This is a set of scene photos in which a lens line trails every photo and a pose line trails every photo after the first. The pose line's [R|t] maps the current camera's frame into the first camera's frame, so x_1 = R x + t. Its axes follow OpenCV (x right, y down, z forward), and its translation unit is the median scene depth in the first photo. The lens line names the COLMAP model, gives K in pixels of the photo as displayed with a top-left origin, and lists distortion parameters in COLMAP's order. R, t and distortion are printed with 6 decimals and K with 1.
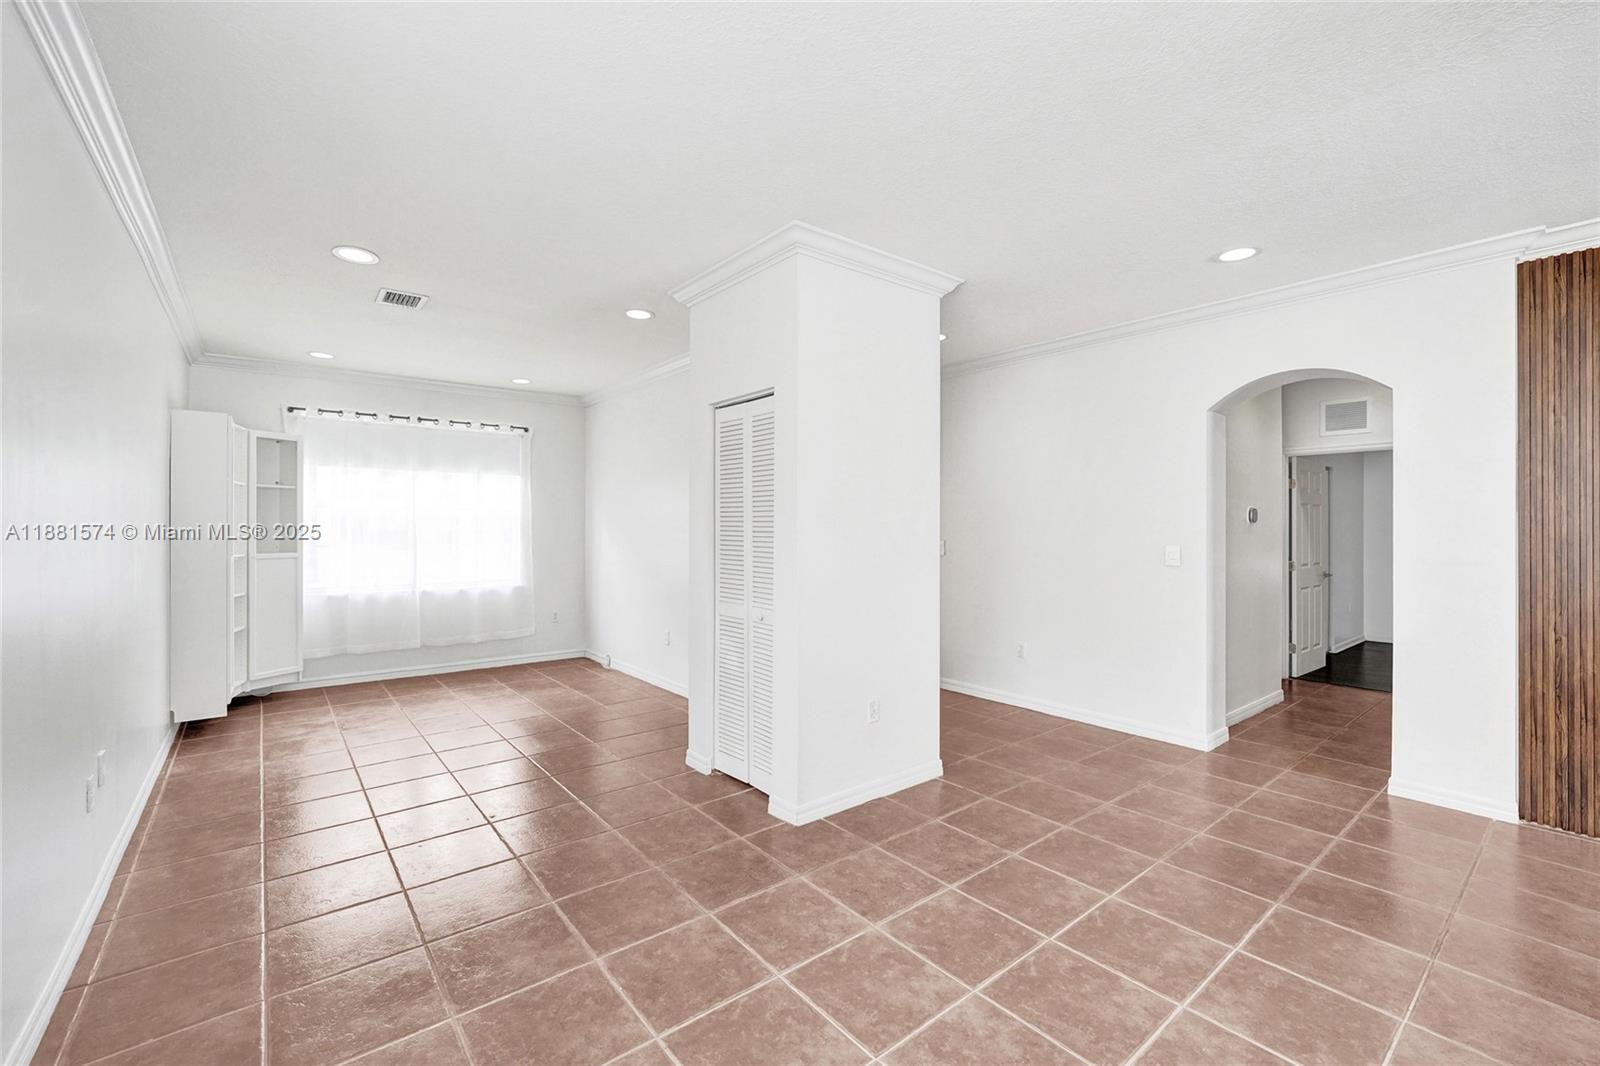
lens RADIAL K [[664.6, 0, 794.2], [0, 664.6, 530.5], [0, 0, 1]] dist [0.001910, 0.000150]
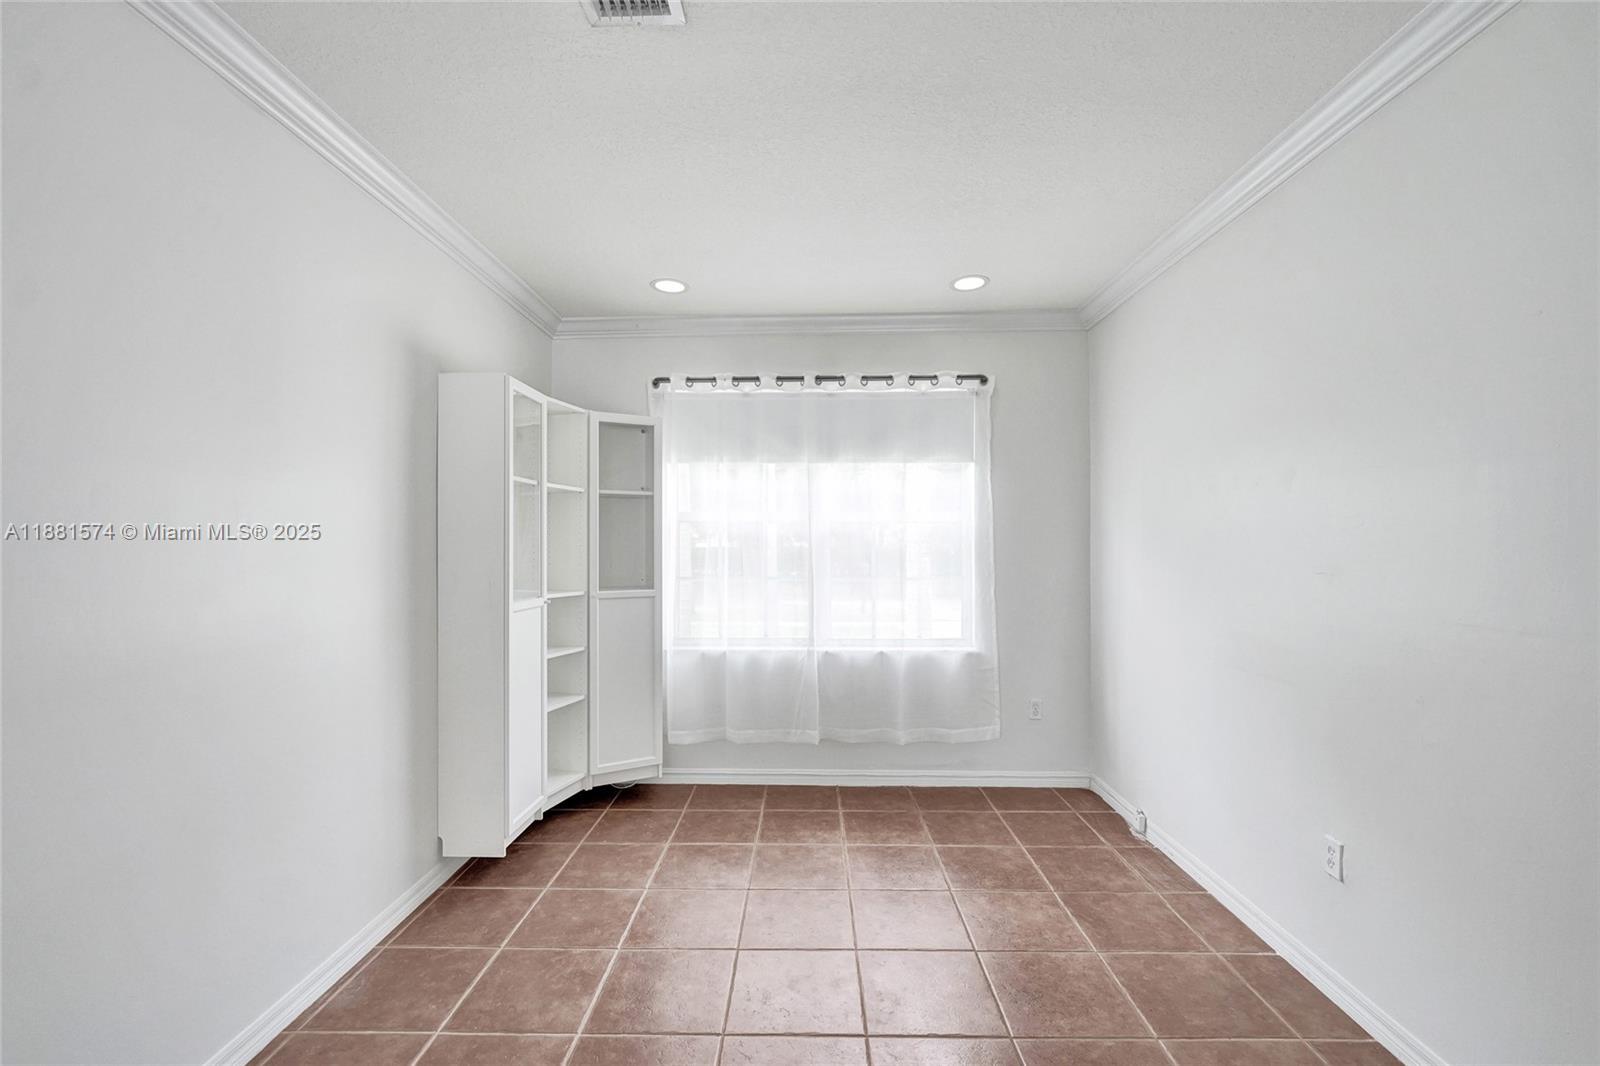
lens RADIAL K [[673.7, 0, 795.0], [0, 673.7, 539.7], [0, 0, 1]] dist [-0.005224, -0.000067]
pose [[0.764038, -0.007388, -0.645129, -0.174987], [0.001152, 0.999948, -0.010087, -0.009502], [0.645170, 0.006964, 0.764007, 0.515893]]
